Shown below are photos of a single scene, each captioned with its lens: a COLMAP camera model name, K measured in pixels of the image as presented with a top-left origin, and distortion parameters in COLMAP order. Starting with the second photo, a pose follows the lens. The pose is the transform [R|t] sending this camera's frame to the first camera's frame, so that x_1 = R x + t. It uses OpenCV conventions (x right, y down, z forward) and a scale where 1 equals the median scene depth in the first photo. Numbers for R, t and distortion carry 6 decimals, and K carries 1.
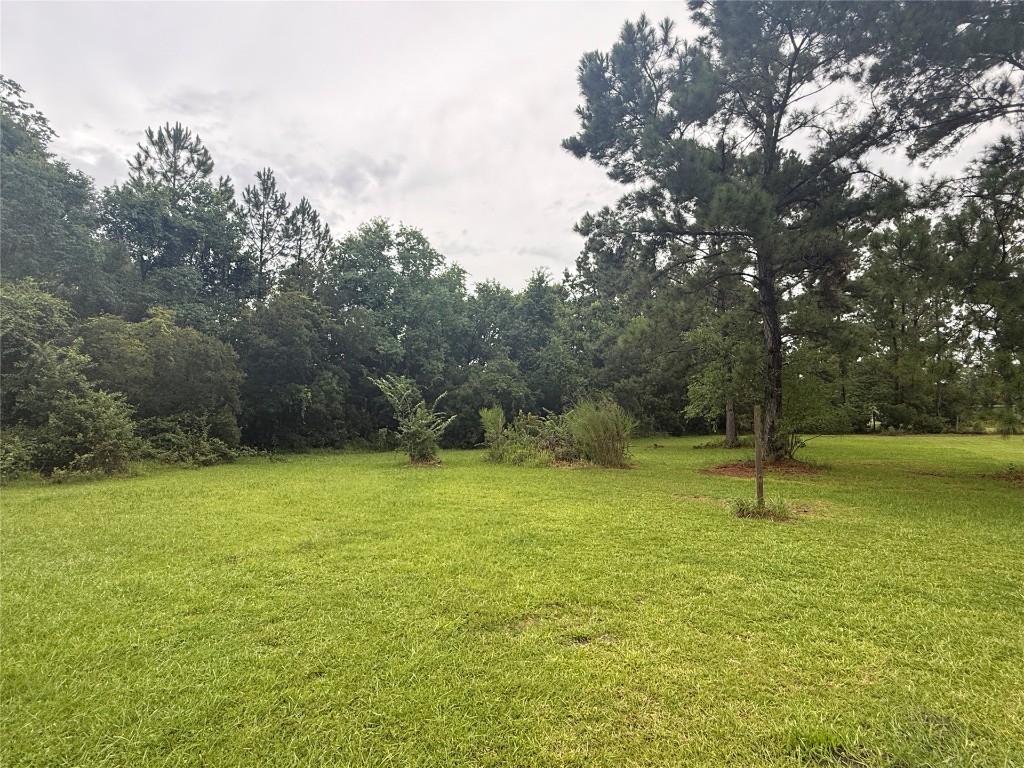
lens RADIAL K [[533.5, 0, 517.2], [0, 533.5, 380.6], [0, 0, 1]] dist [-0.001528, -0.002414]
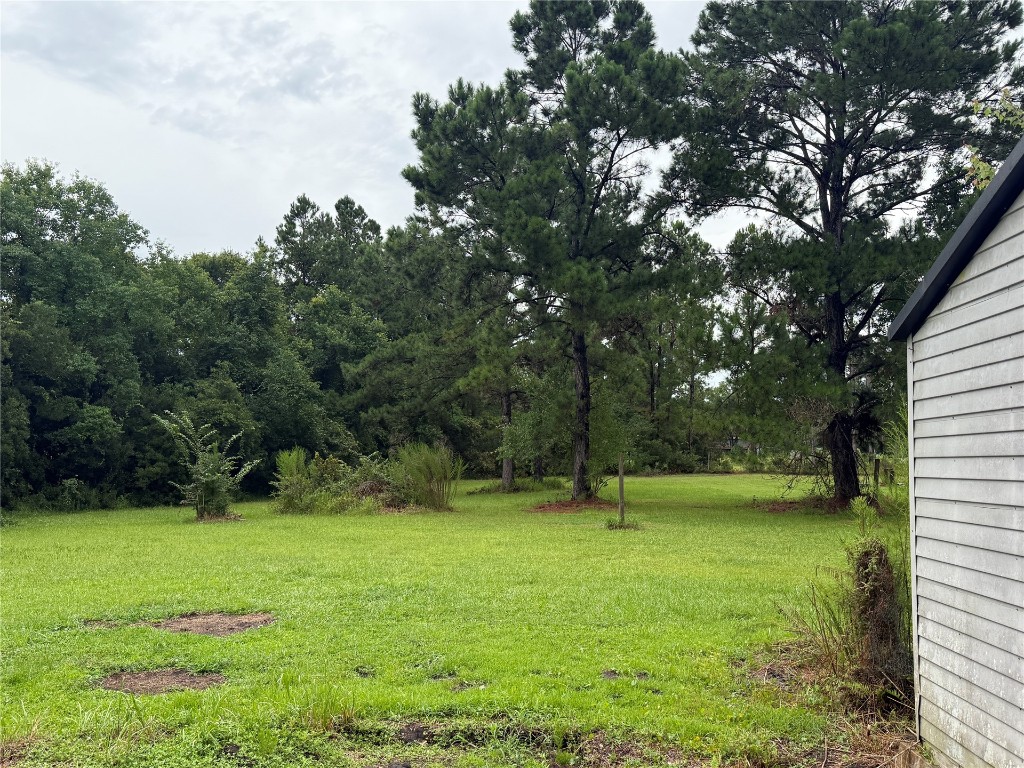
lens RADIAL K [[948.5, 0, 512.4], [0, 948.5, 376.2], [0, 0, 1]] dist [0.065164, 0.000000]
pose [[0.878909, 0.033070, 0.475841, -0.330399], [-0.027001, 0.999444, -0.019587, -0.032882], [-0.476224, 0.004367, 0.879313, -0.358866]]
